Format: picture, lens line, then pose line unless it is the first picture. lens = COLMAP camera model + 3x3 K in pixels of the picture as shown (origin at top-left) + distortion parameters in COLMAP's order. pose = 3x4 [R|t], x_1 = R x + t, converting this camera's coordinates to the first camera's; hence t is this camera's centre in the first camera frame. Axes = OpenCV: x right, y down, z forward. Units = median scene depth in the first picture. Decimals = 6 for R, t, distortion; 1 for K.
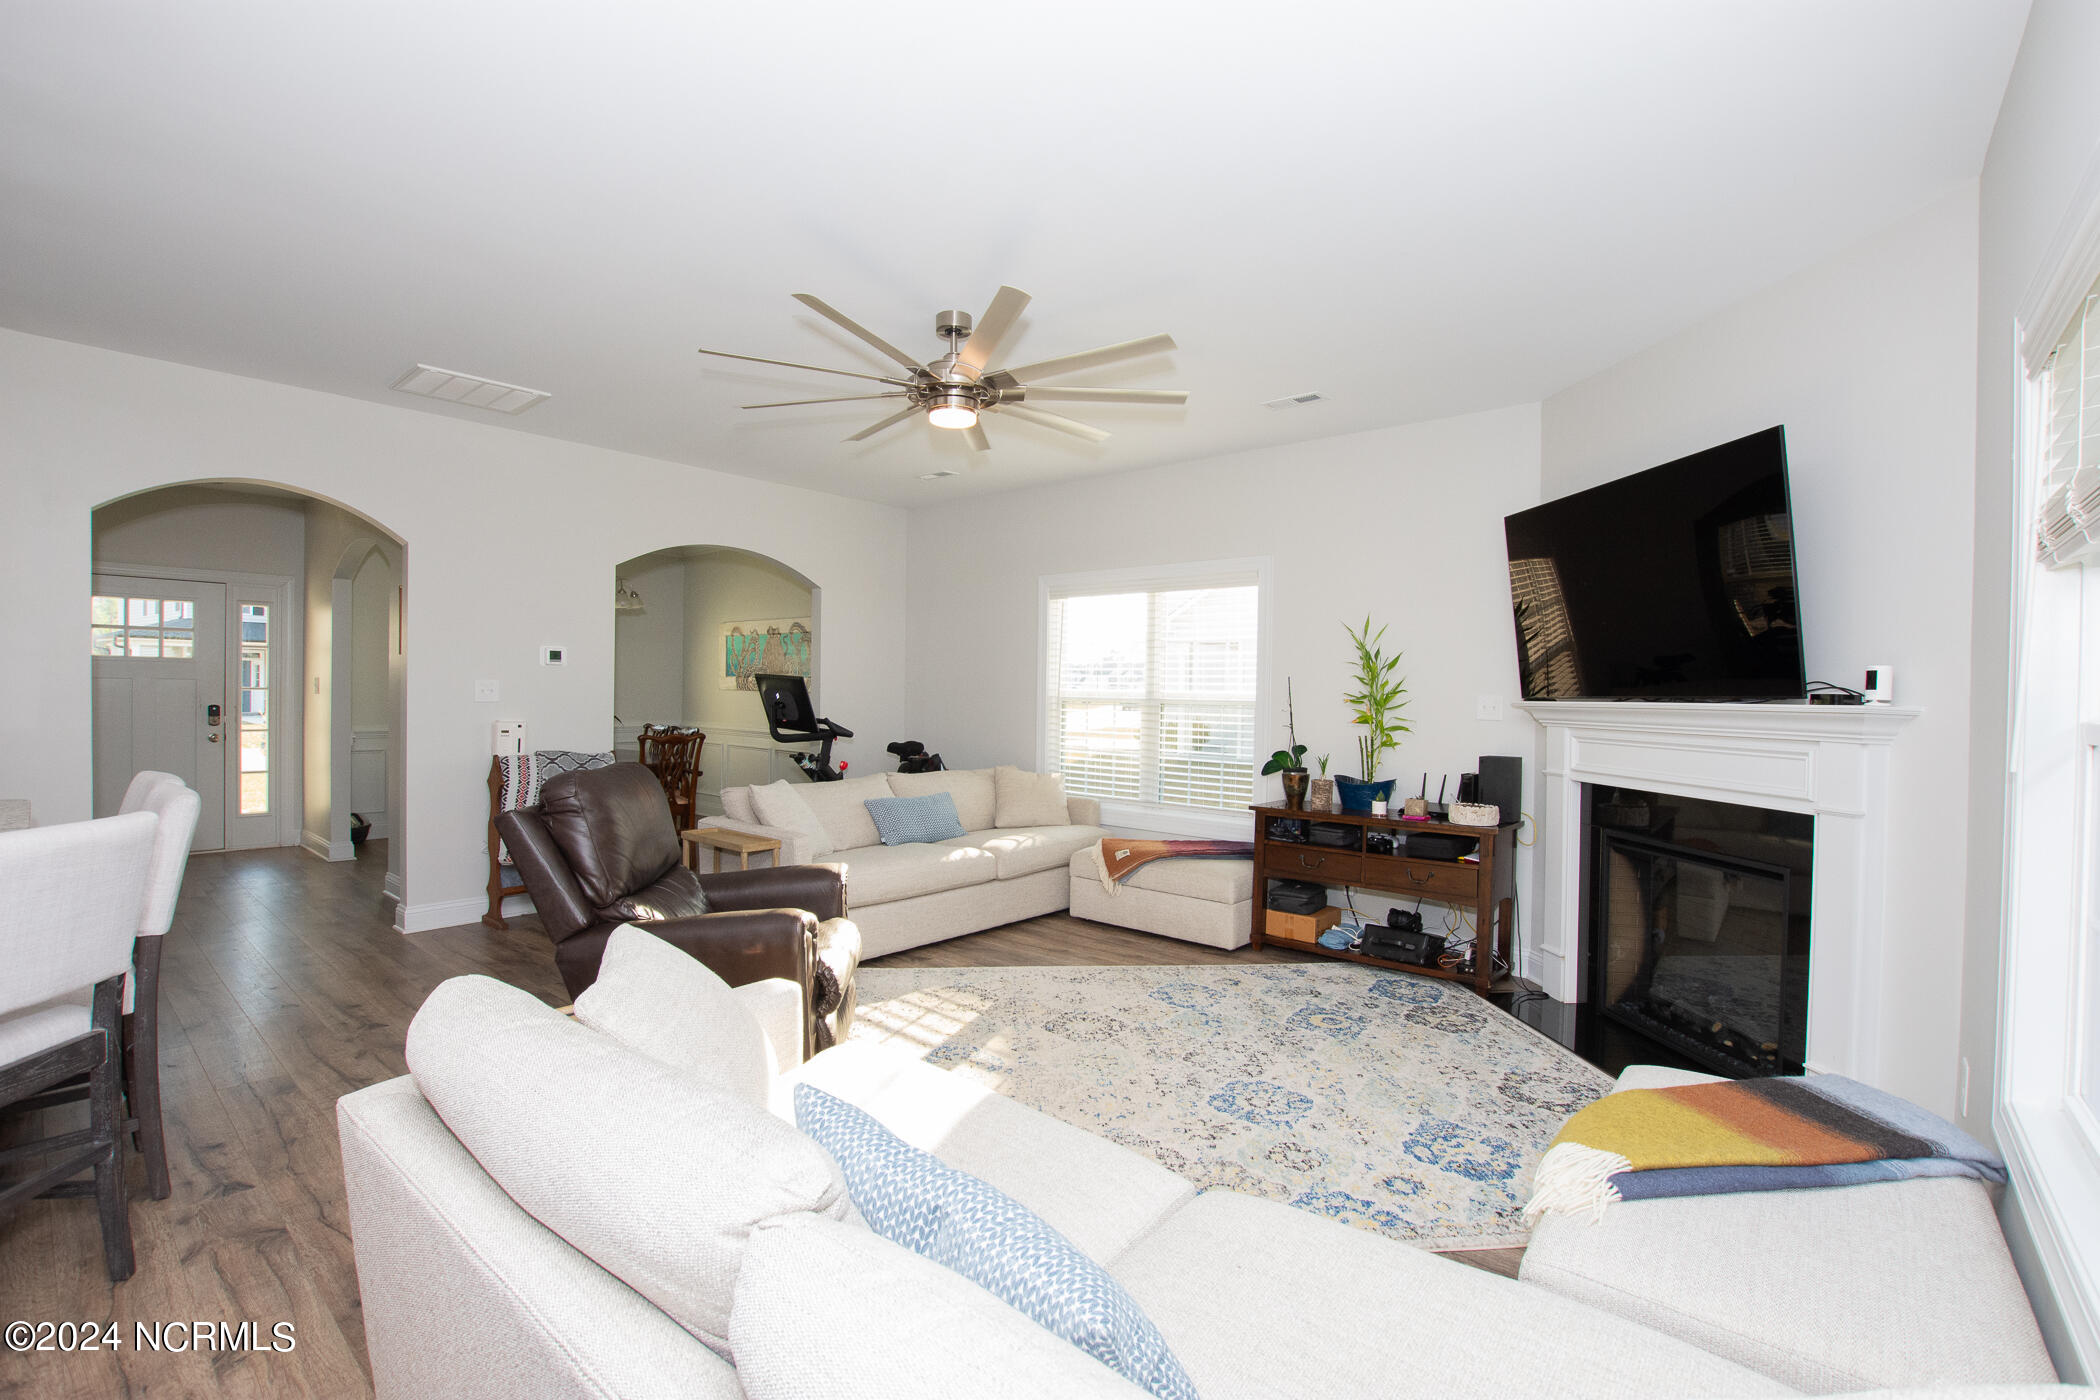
lens RADIAL K [[928.9, 0, 1050.0], [0, 928.9, 700.0], [0, 0, 1]] dist [-0.031770, 0.000623]
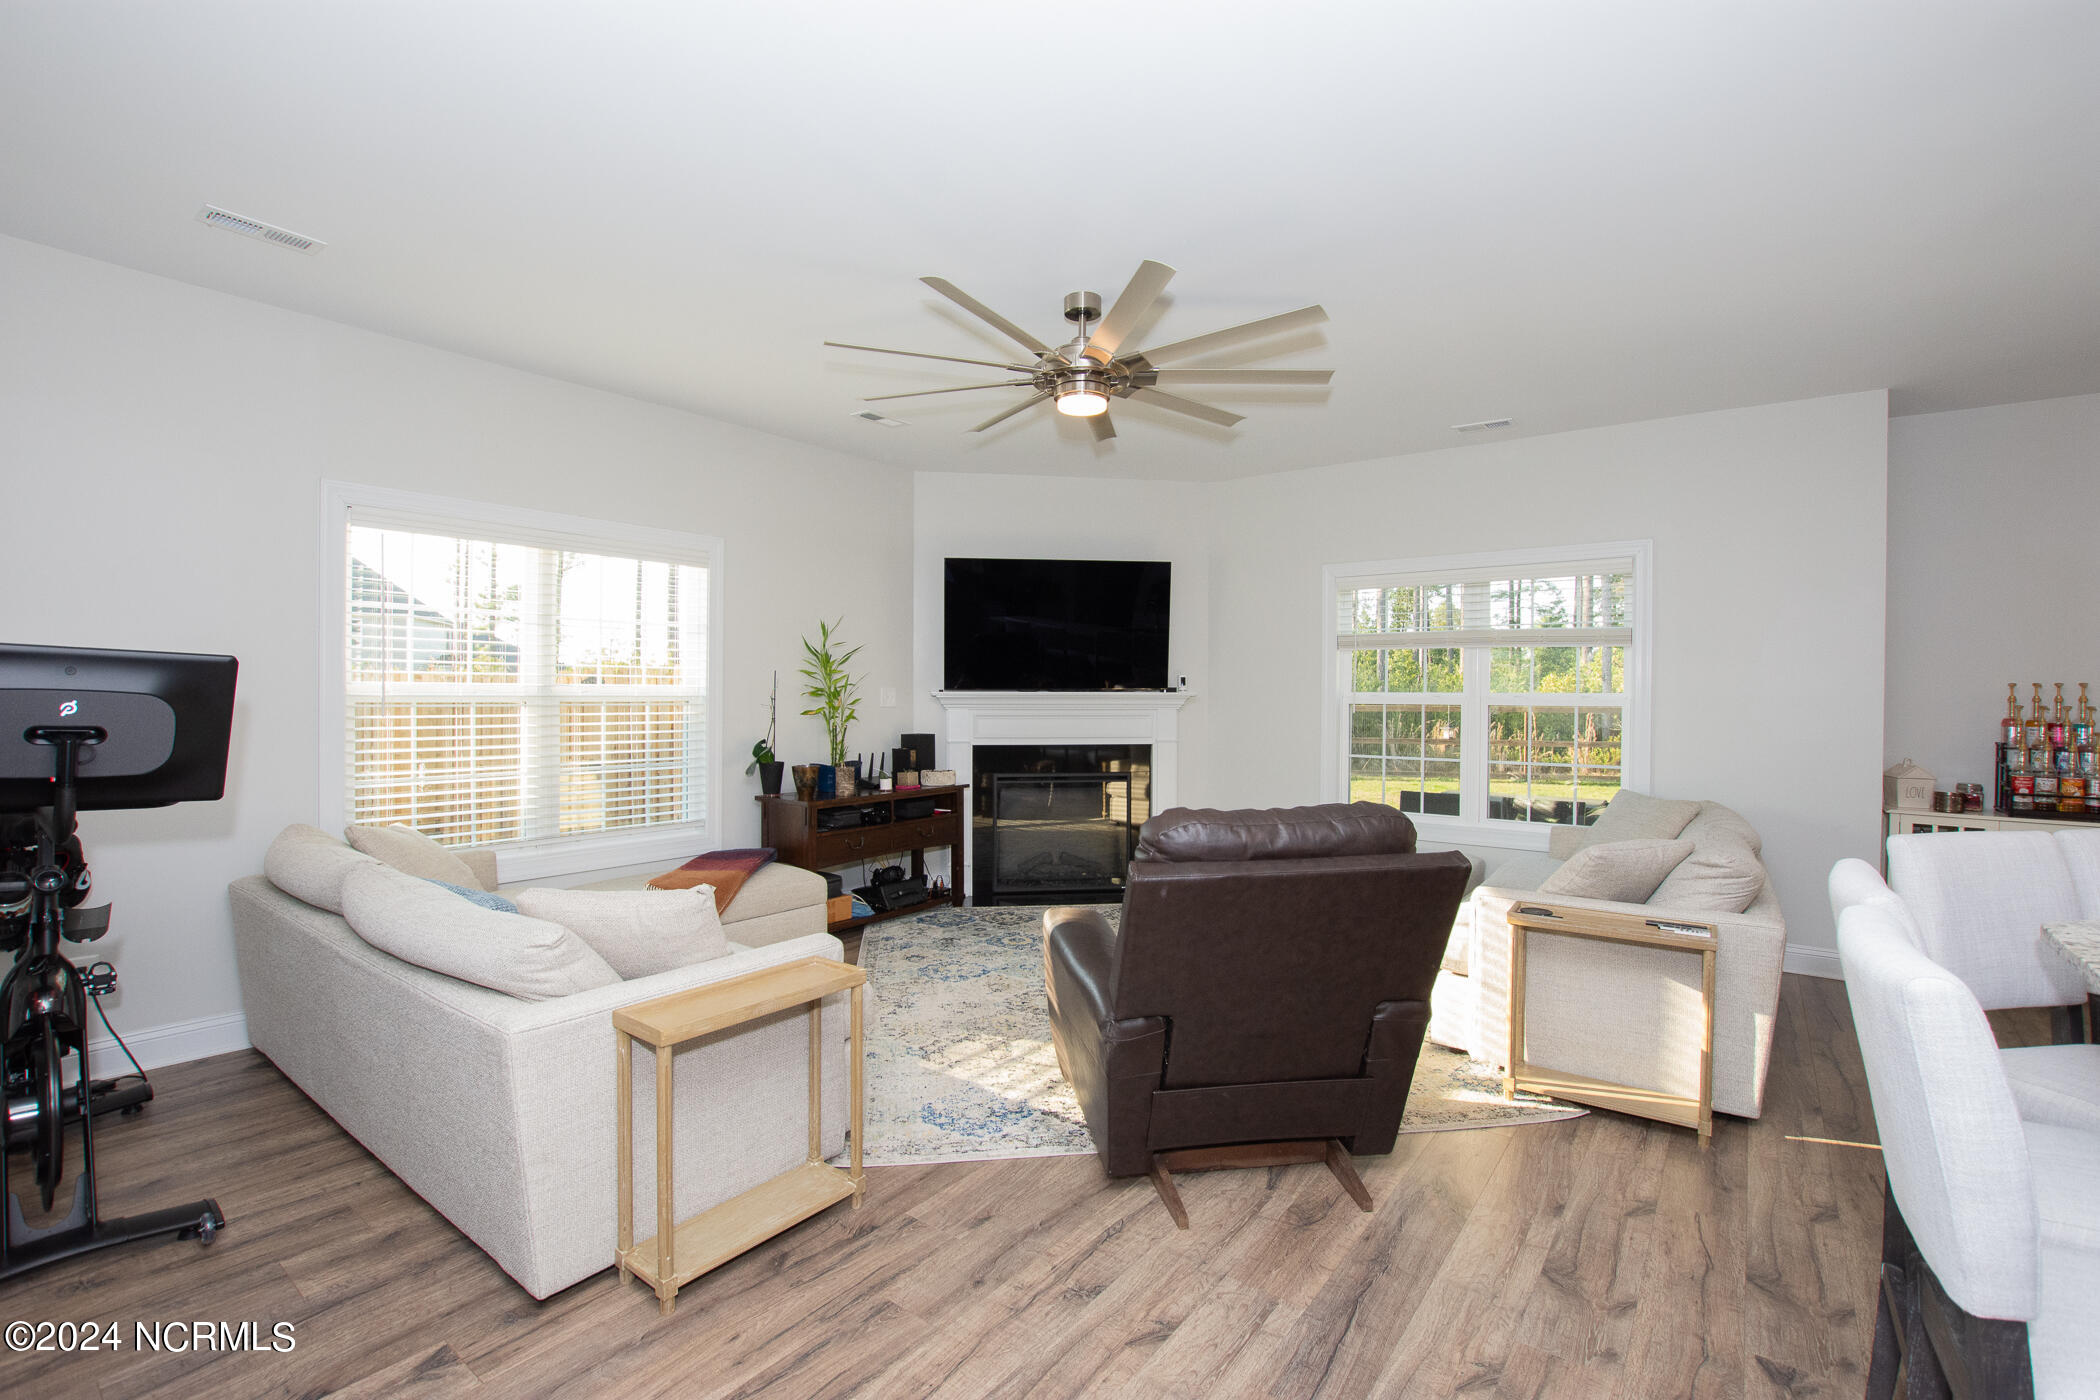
lens RADIAL K [[928.9, 0, 1050.0], [0, 928.9, 700.0], [0, 0, 1]] dist [-0.031770, 0.000623]
pose [[-0.058049, -0.024460, 0.998014, -0.947131], [0.001818, 0.999696, 0.024607, -0.022304], [-0.998312, 0.003243, -0.057987, 0.972932]]
